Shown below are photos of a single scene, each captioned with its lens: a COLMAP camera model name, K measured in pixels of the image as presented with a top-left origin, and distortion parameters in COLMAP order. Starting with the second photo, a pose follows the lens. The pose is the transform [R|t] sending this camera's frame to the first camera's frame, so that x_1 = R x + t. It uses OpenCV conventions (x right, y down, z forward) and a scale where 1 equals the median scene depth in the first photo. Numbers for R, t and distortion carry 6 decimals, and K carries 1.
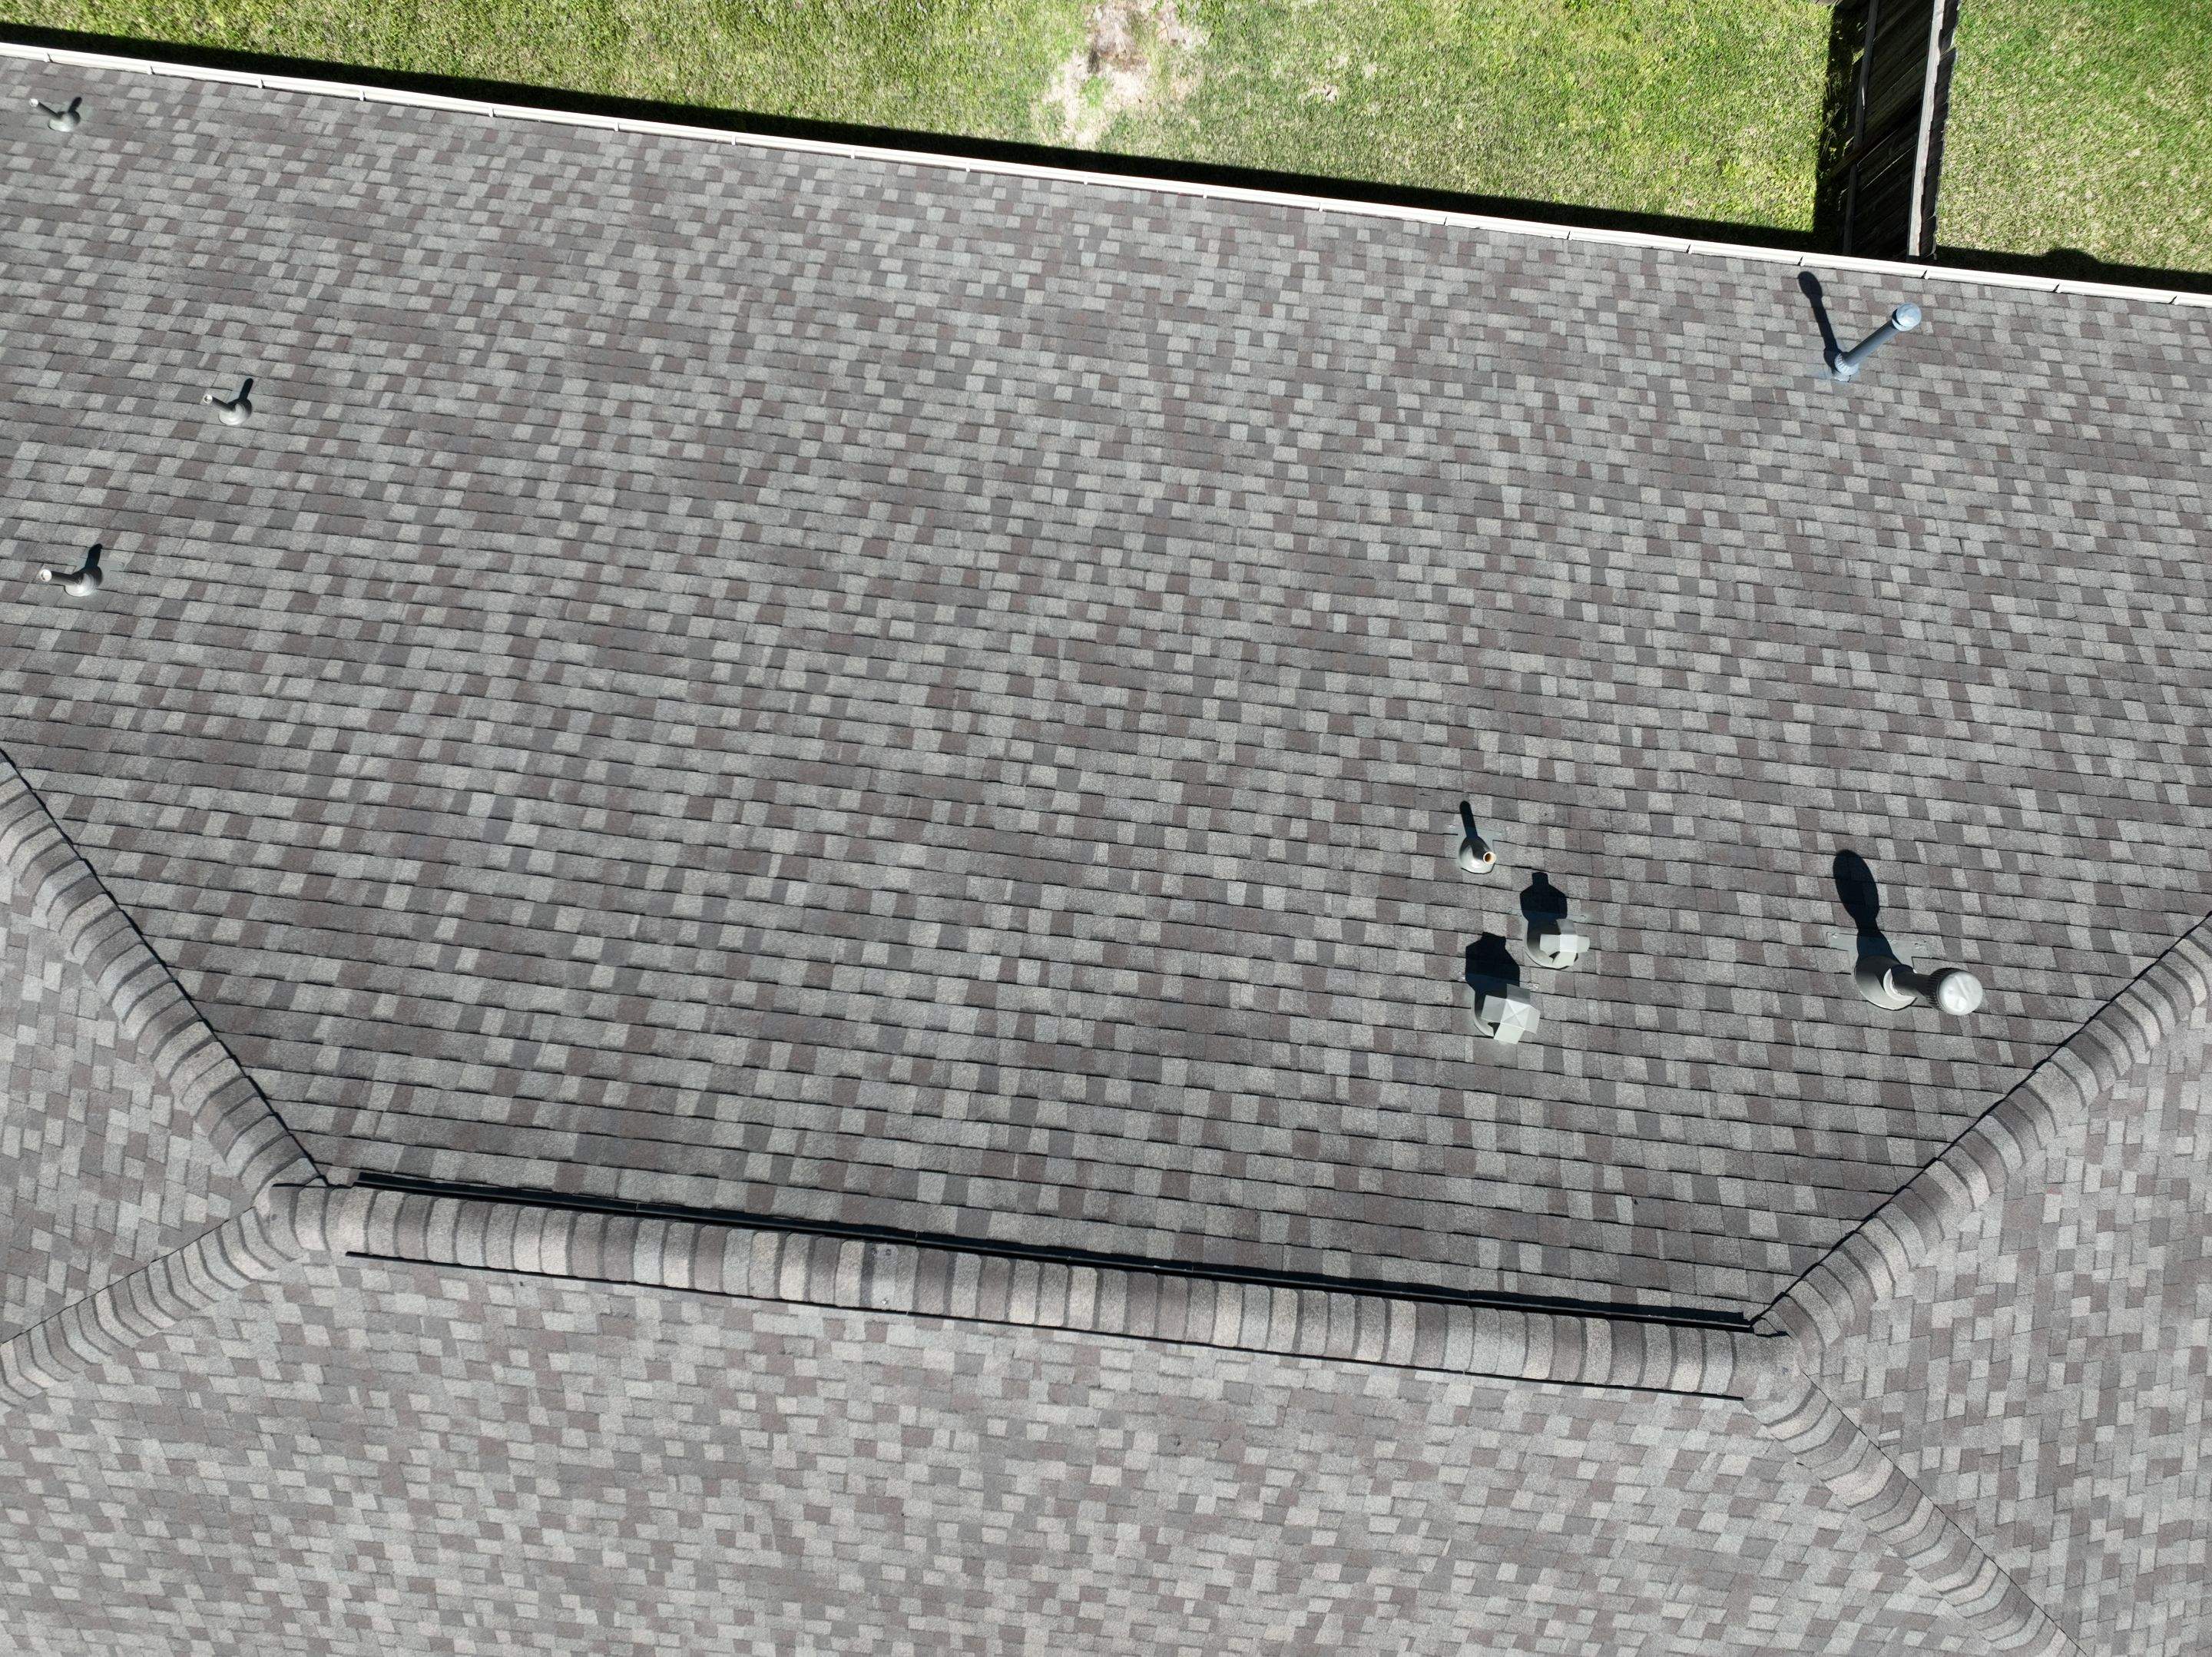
lens RADIAL K [[1638.5, 0, 1141.5], [0, 1638.5, 815.0], [0, 0, 1]] dist [0.003669, 0.001977]
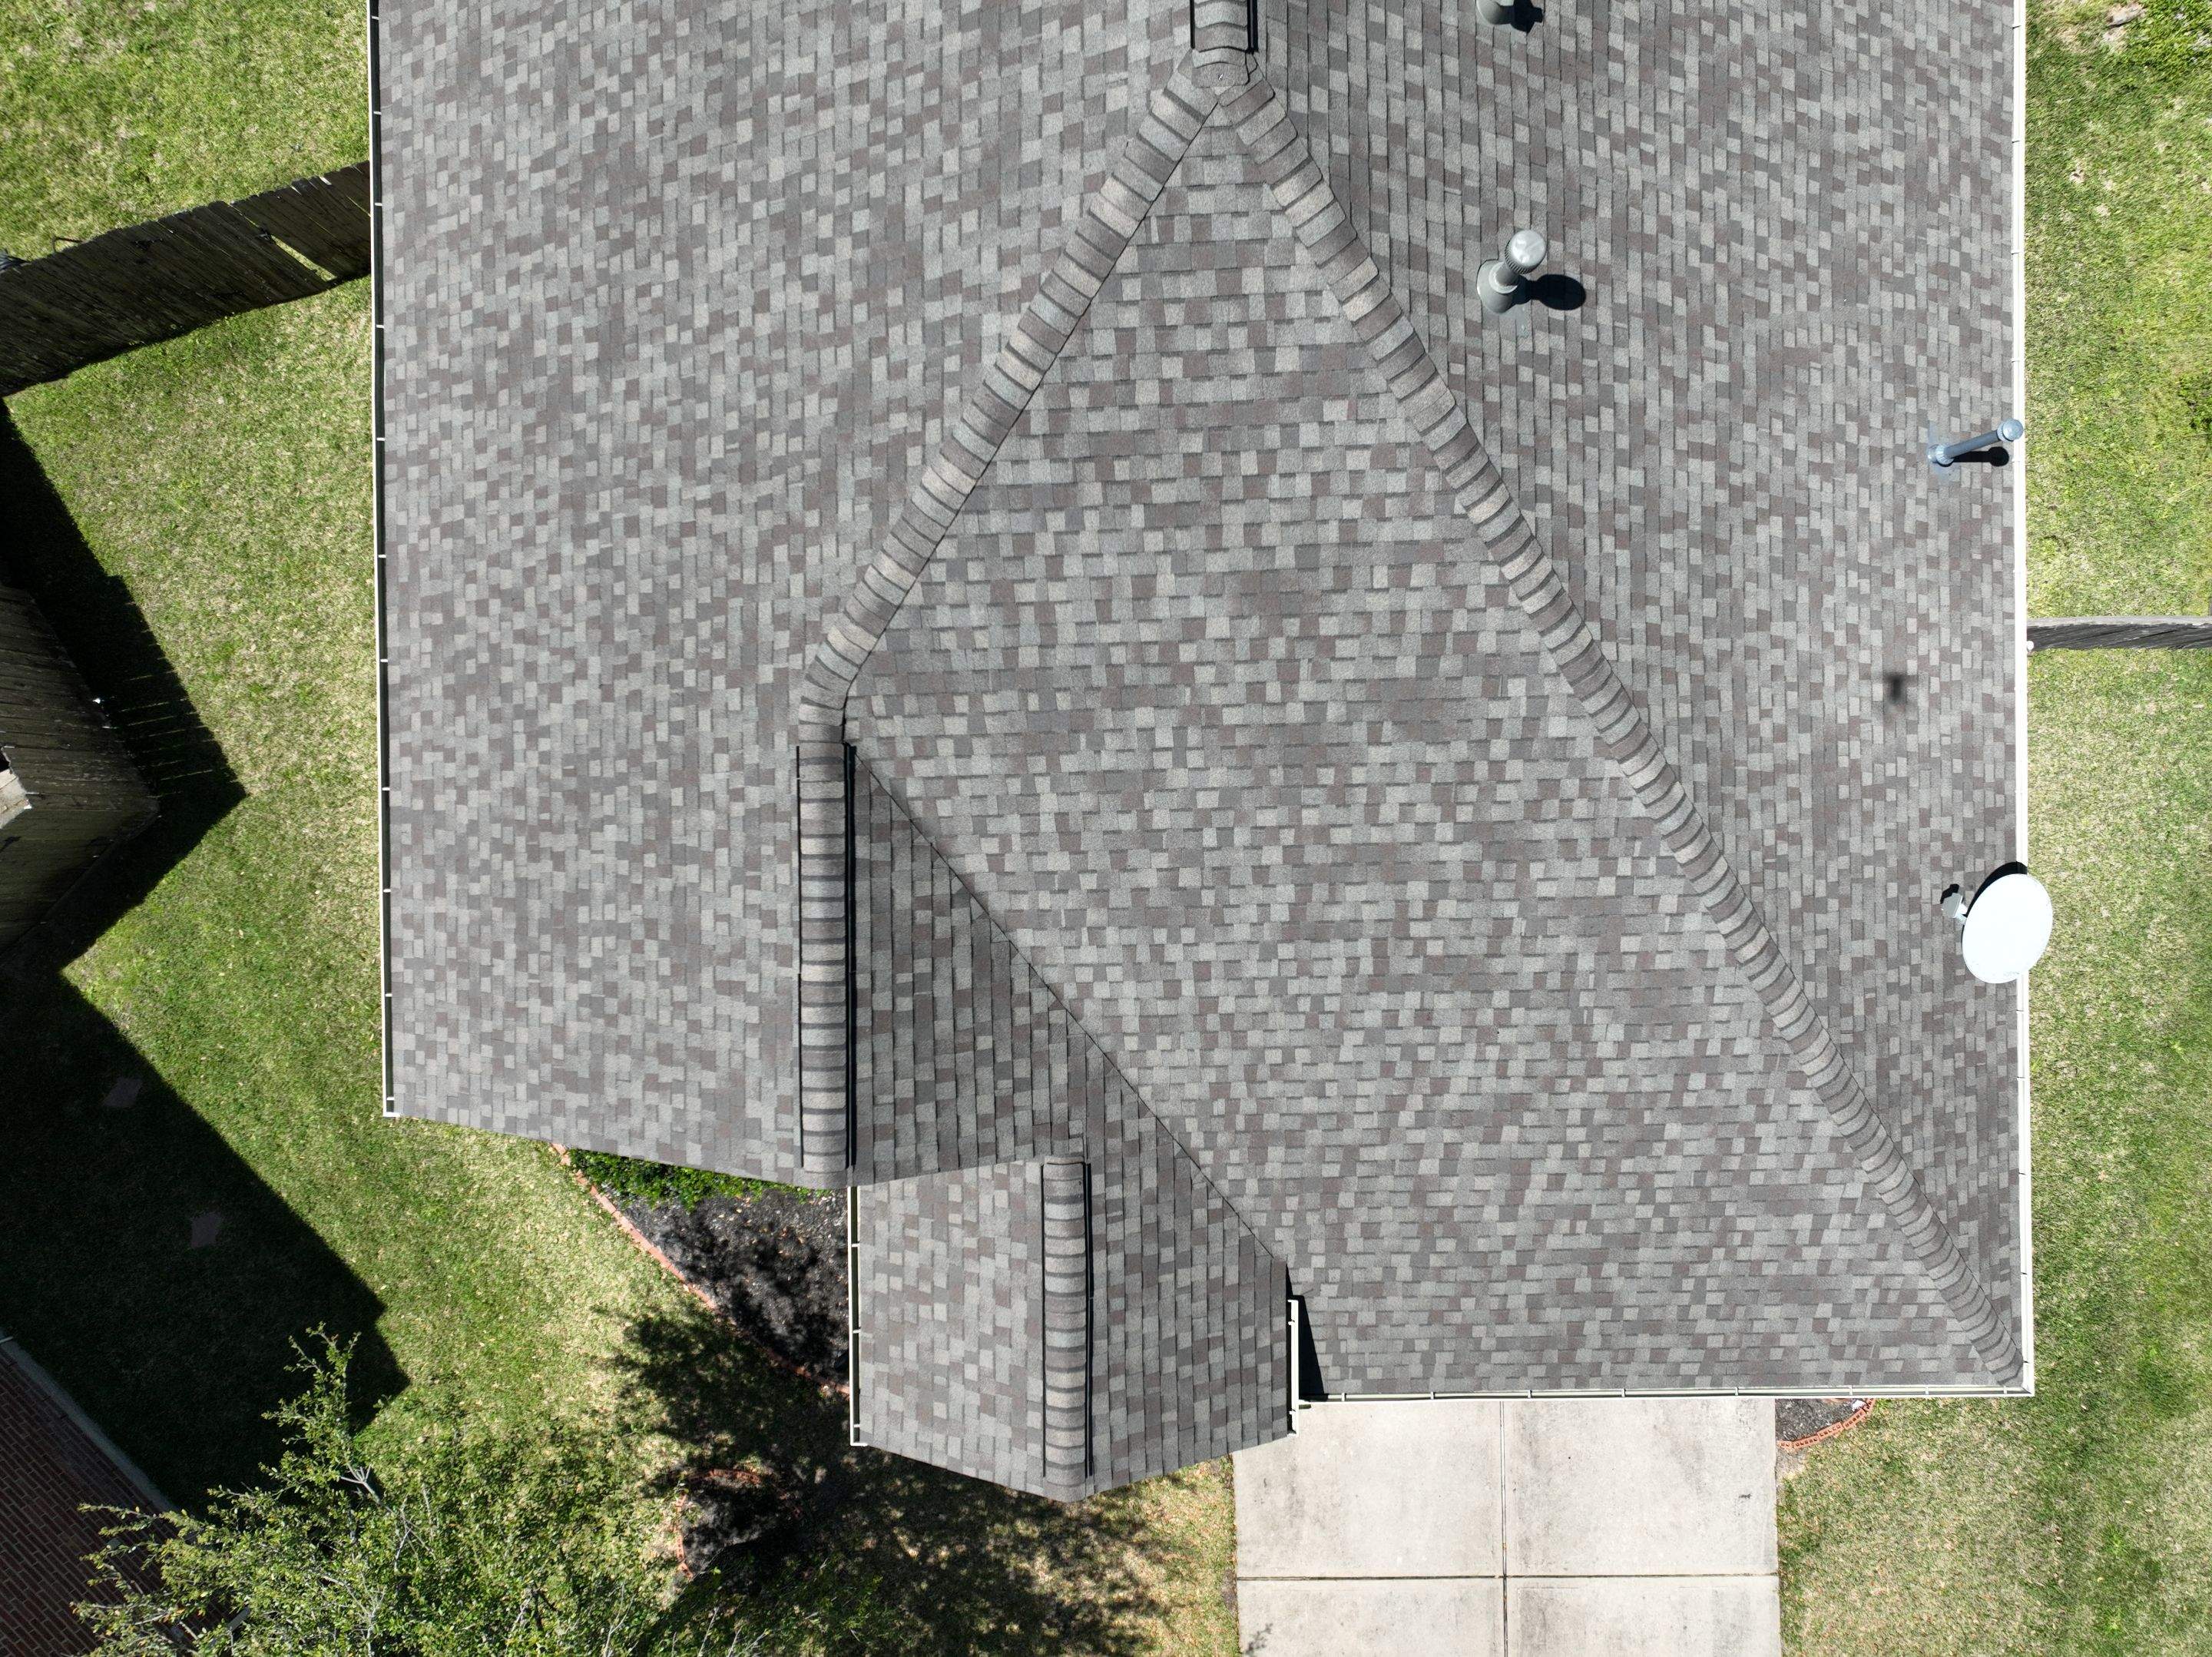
lens RADIAL K [[1610.9, 0, 1129.7], [0, 1610.9, 818.6], [0, 0, 1]] dist [0.004530, 0.006378]
pose [[0.118496, 0.992939, -0.005485, 0.803375], [-0.992902, 0.118545, 0.009655, 0.394611], [0.010237, 0.004302, 0.999938, -0.158785]]
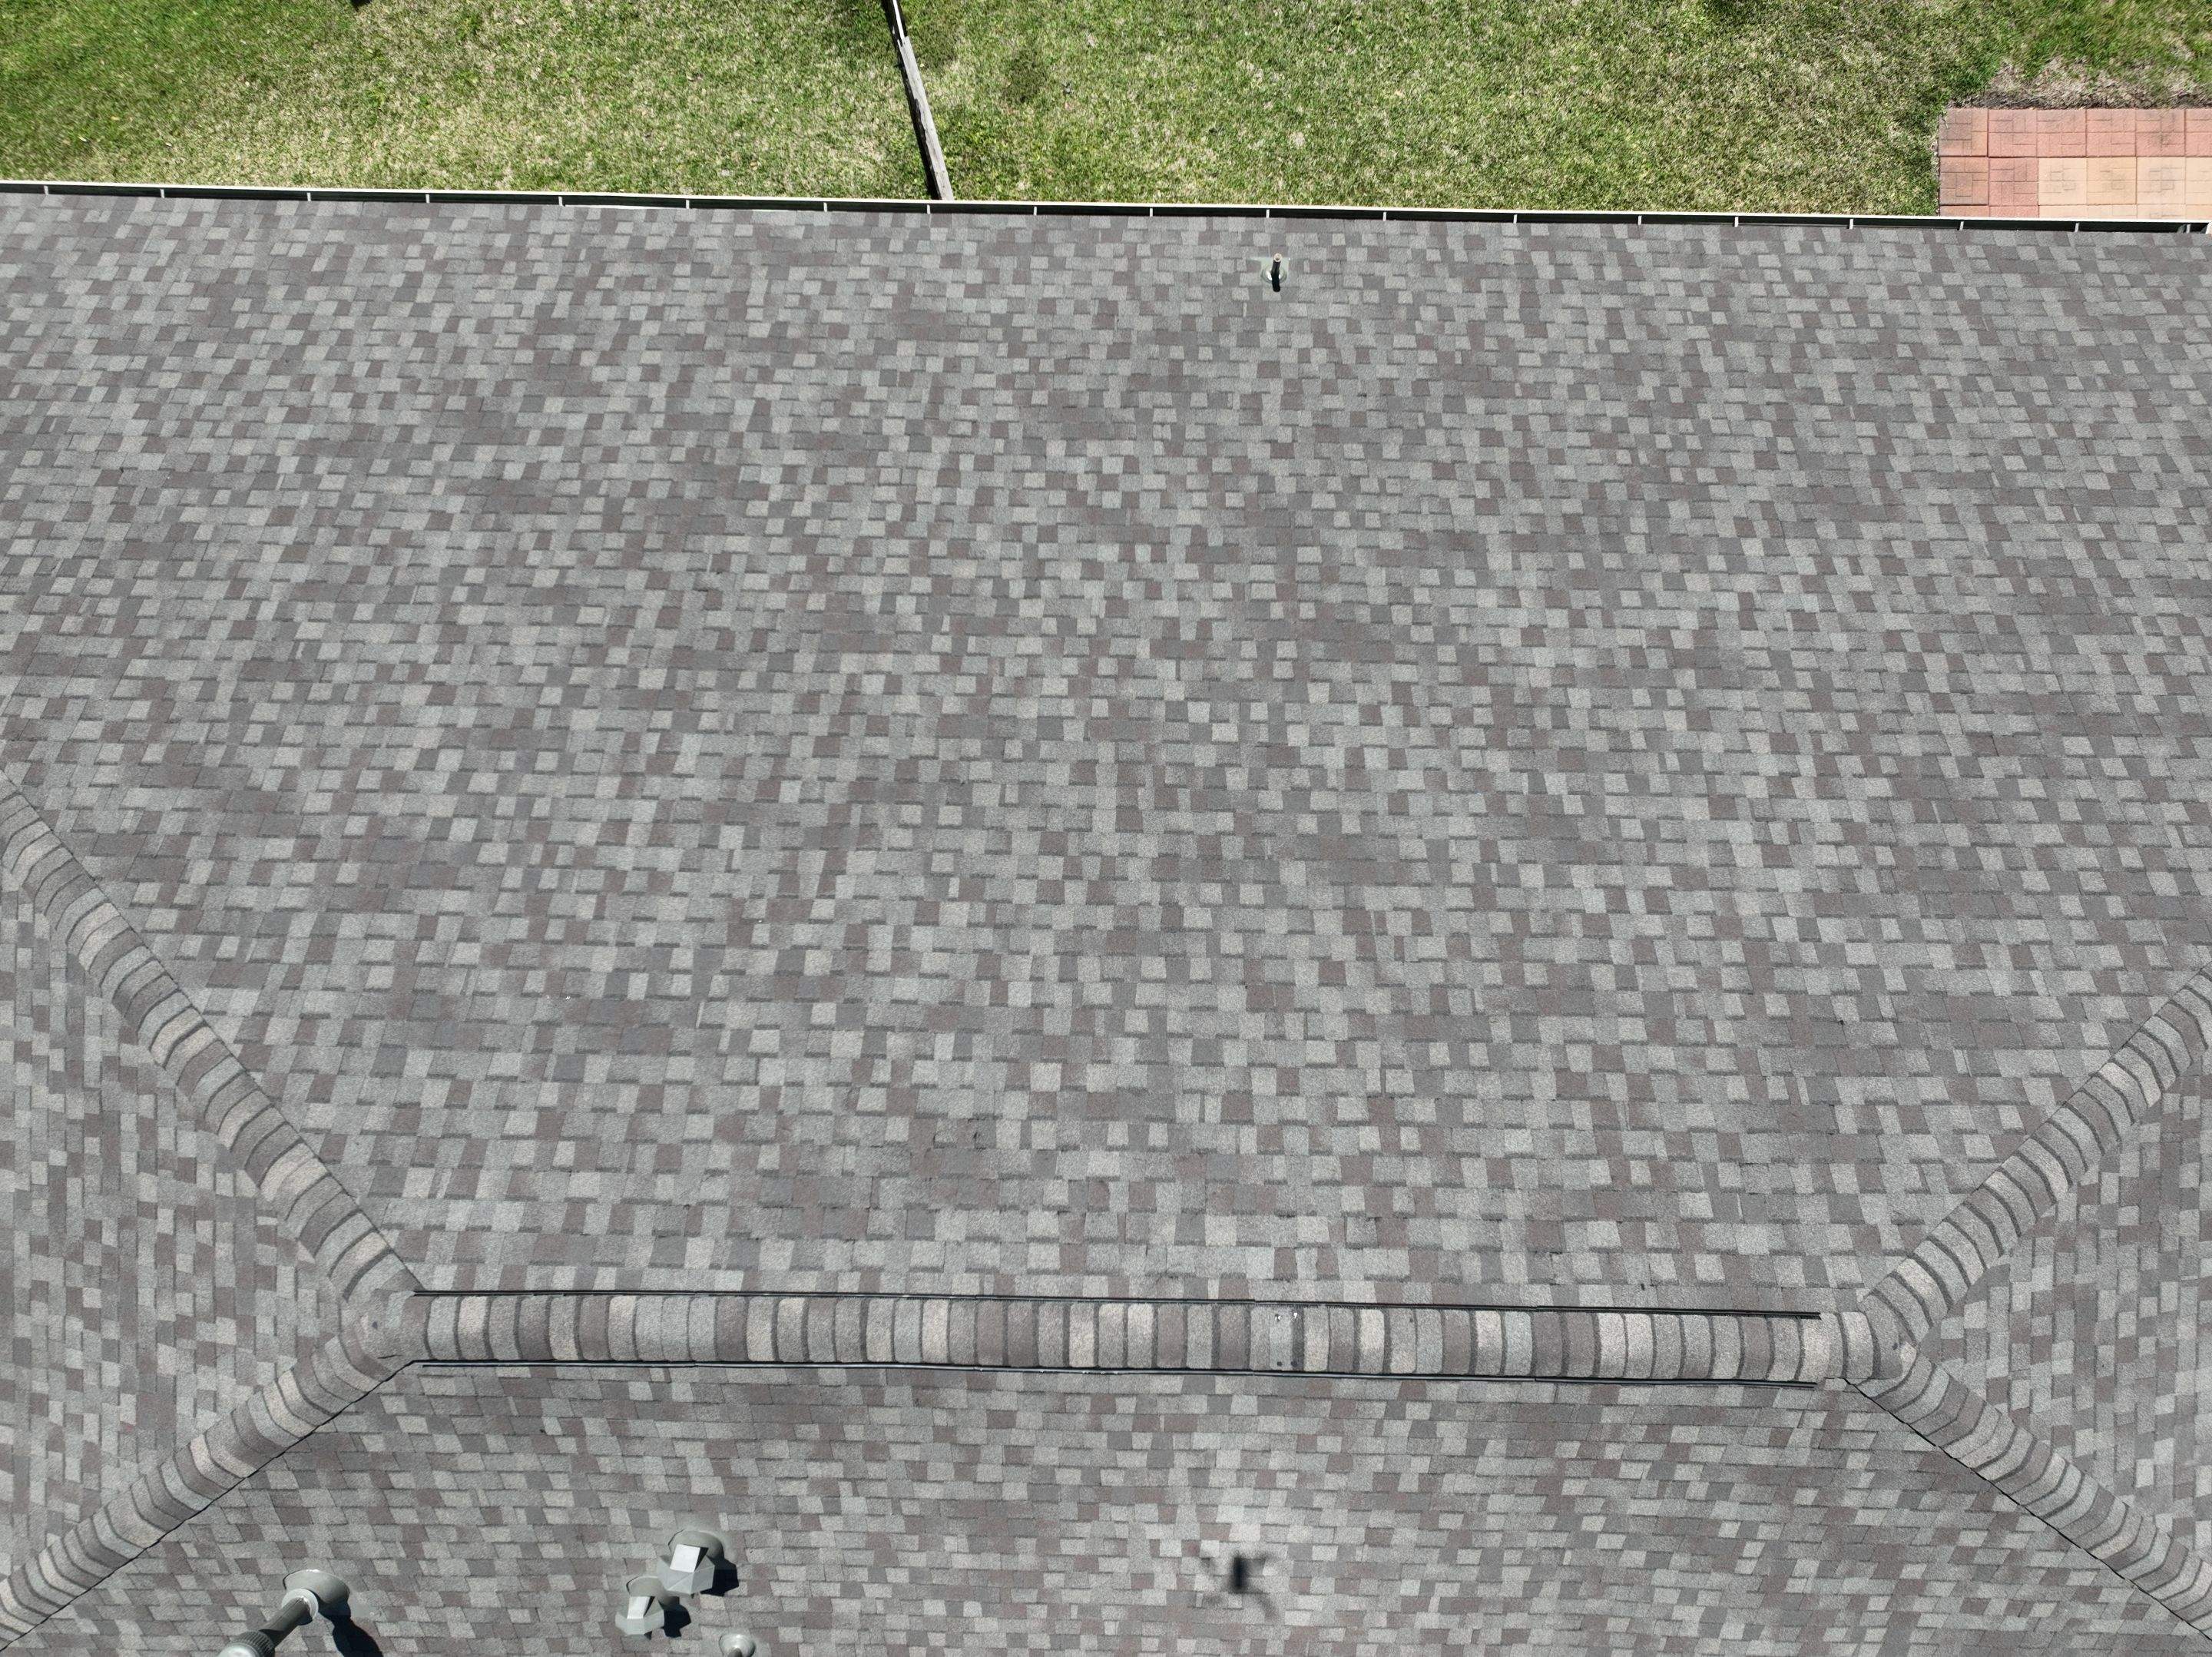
lens RADIAL K [[1604.3, 0, 1122.7], [0, 1604.3, 819.3], [0, 0, 1]] dist [0.001592, 0.011598]
pose [[-0.996075, 0.088512, -0.000478, -0.075926], [-0.088506, -0.996049, -0.007282, 0.528046], [-0.001120, -0.007211, 0.999973, 0.021096]]
